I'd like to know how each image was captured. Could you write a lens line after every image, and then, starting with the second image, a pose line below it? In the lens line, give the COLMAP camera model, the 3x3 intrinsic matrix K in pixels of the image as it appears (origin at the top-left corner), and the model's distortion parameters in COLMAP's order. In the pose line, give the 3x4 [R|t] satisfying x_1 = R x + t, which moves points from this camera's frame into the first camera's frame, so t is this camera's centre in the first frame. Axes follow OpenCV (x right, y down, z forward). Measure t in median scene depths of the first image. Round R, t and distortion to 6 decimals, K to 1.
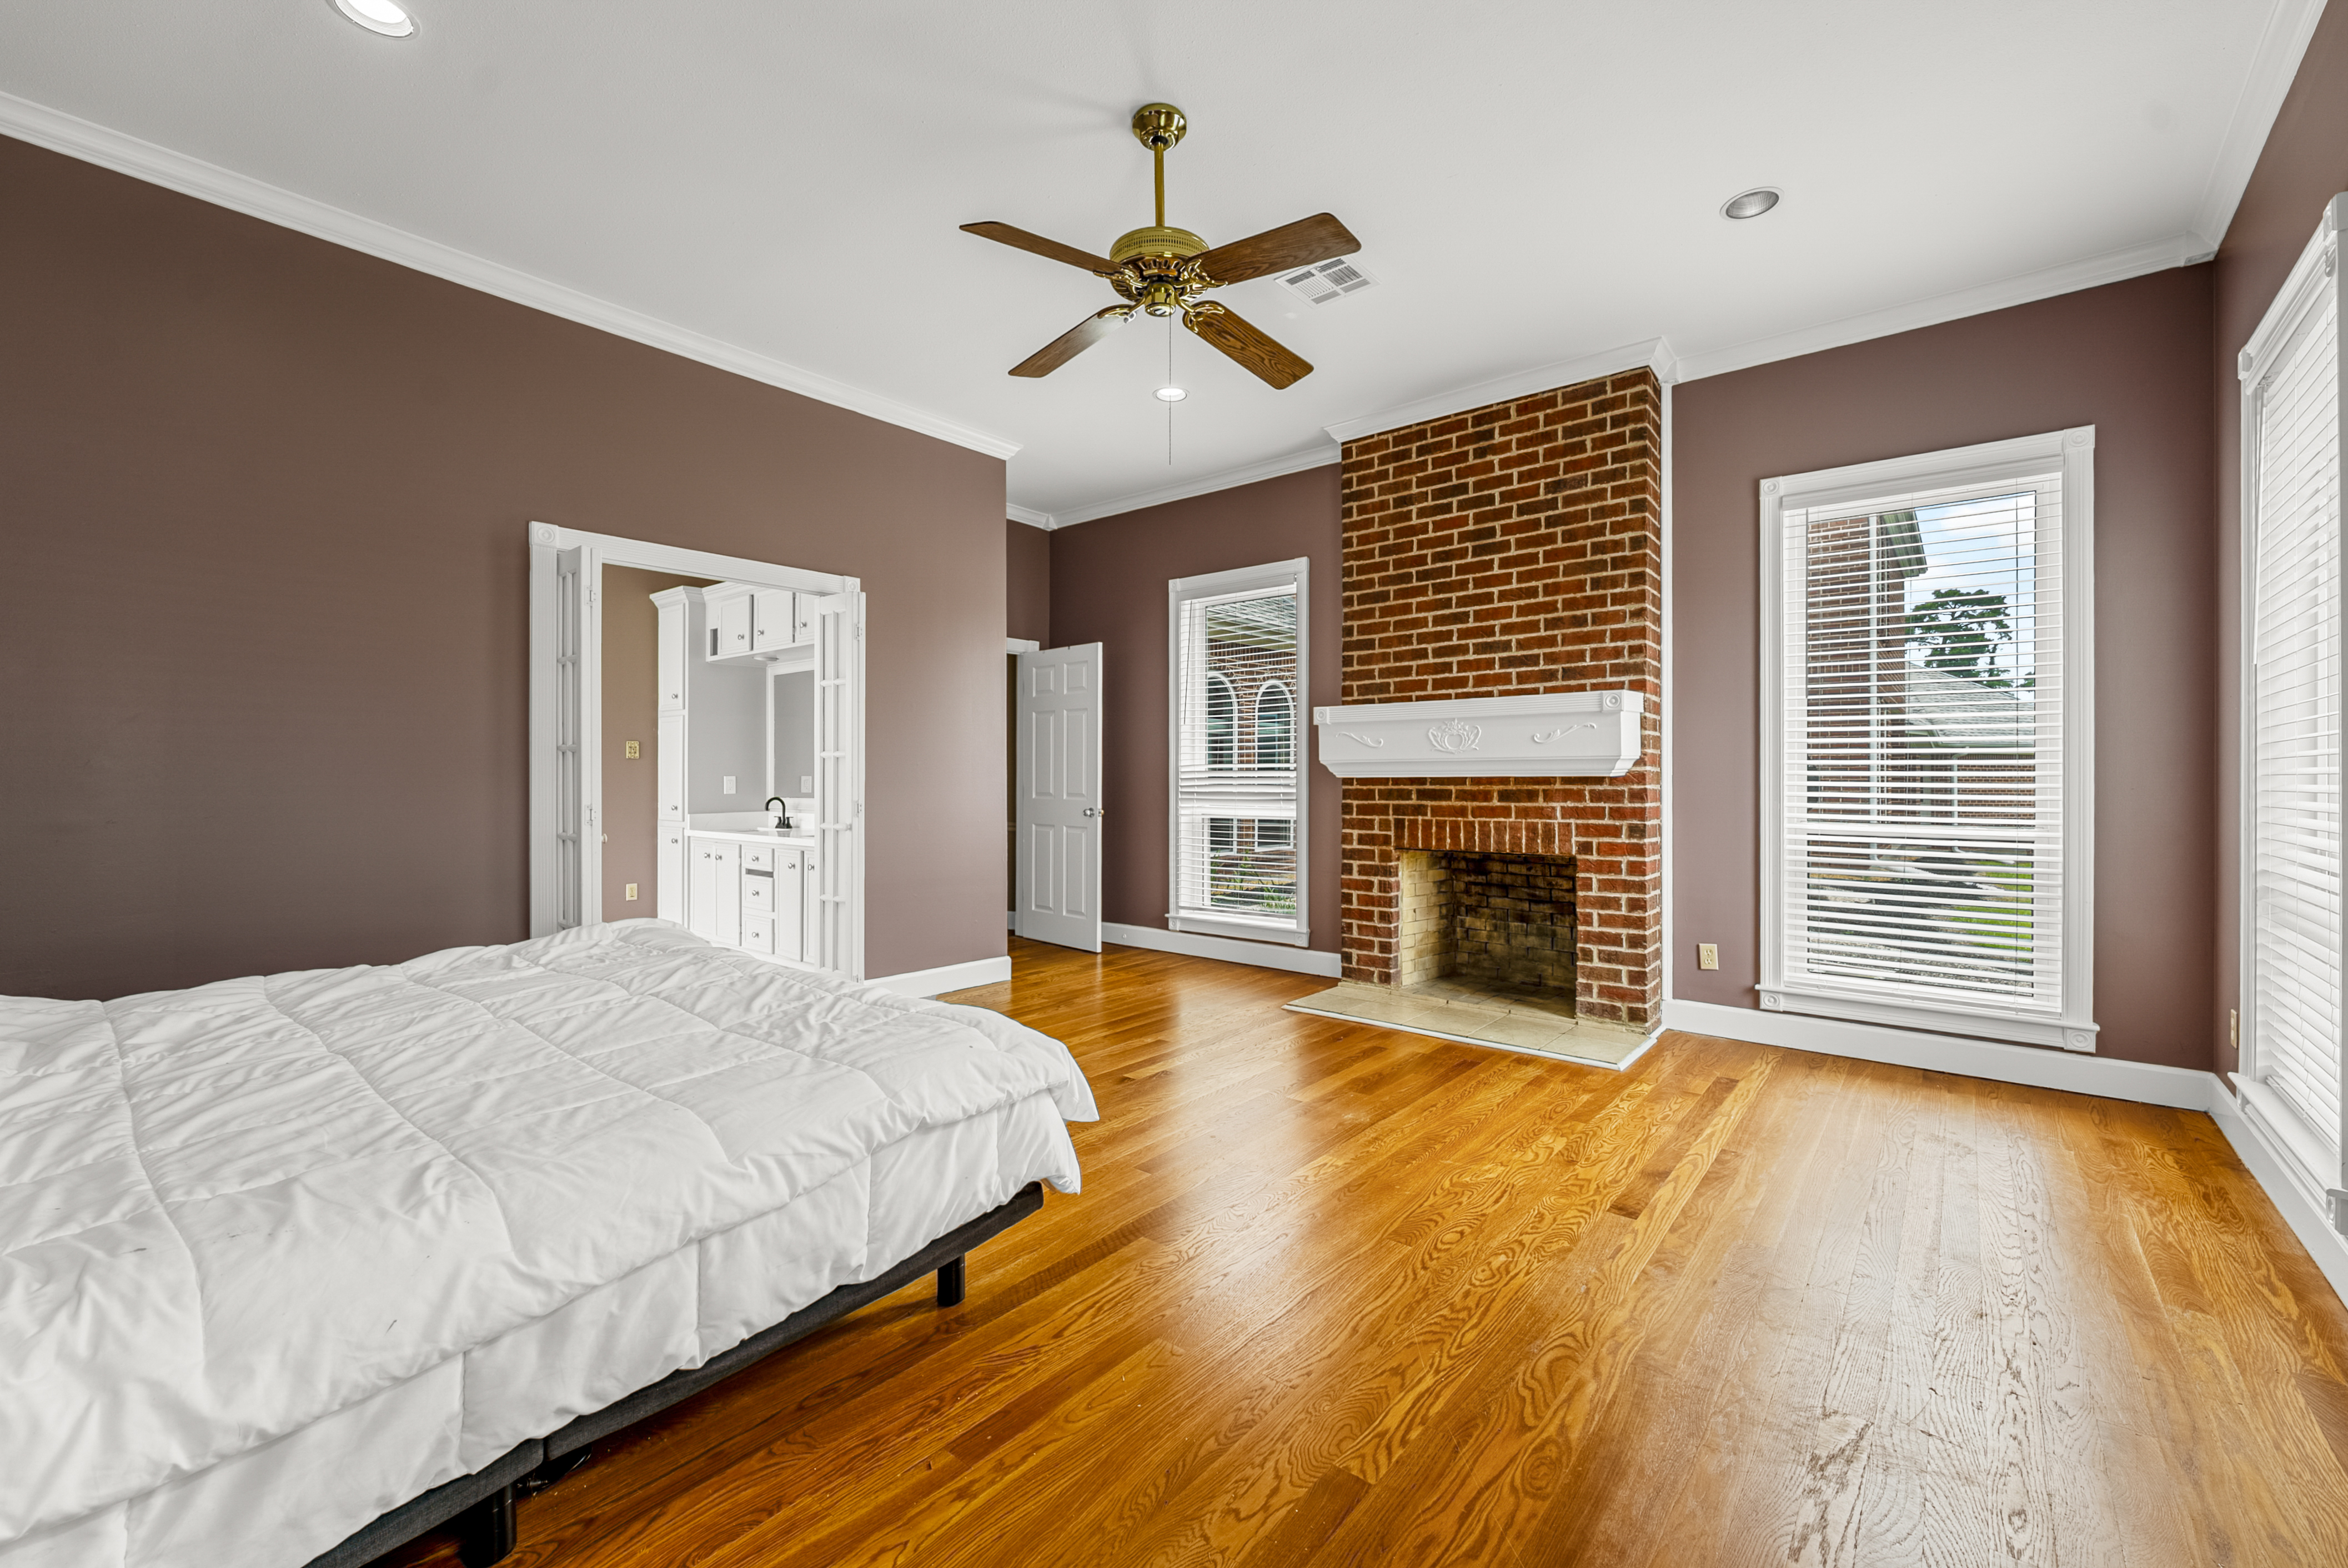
lens RADIAL K [[958.5, 0, 1169.0], [0, 958.5, 780.6], [0, 0, 1]] dist [-0.001430, -0.000397]
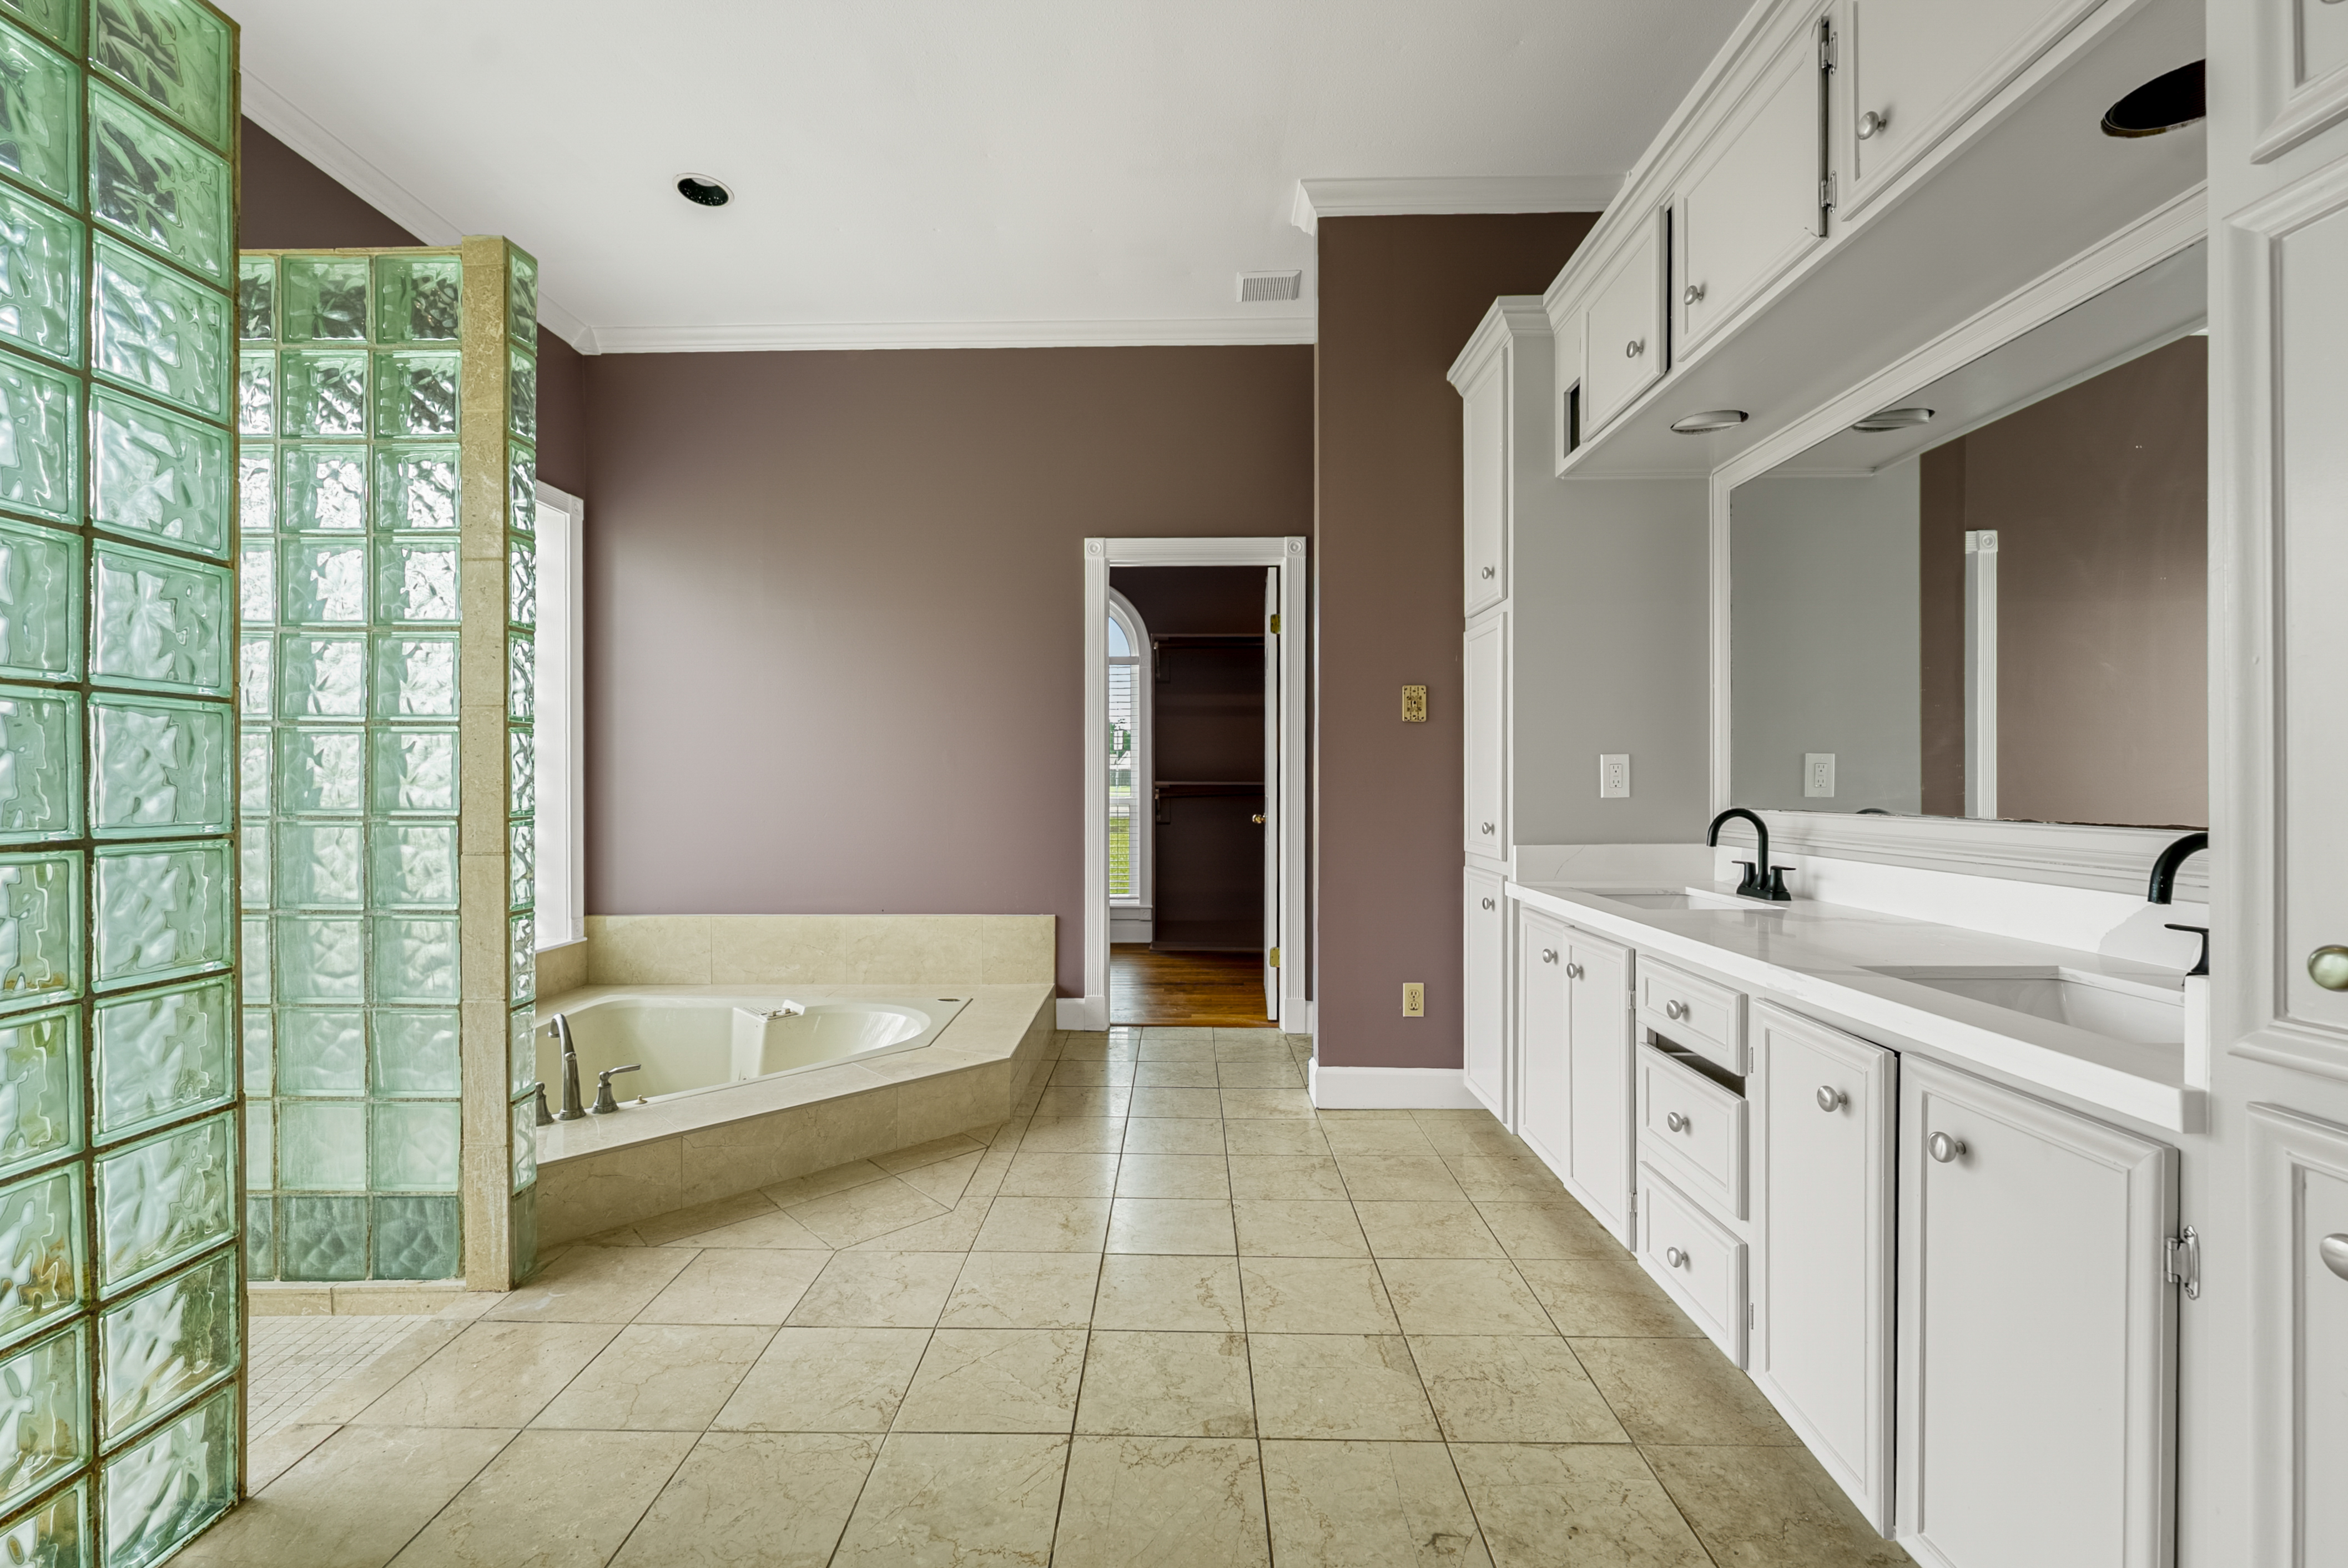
lens RADIAL K [[958.5, 0, 1169.0], [0, 958.5, 780.6], [0, 0, 1]] dist [-0.001430, -0.000397]
pose [[0.622294, -0.003403, -0.782776, -0.263450], [0.000617, 0.999992, -0.003856, 0.007962], [0.782783, 0.001916, 0.622291, 0.611942]]
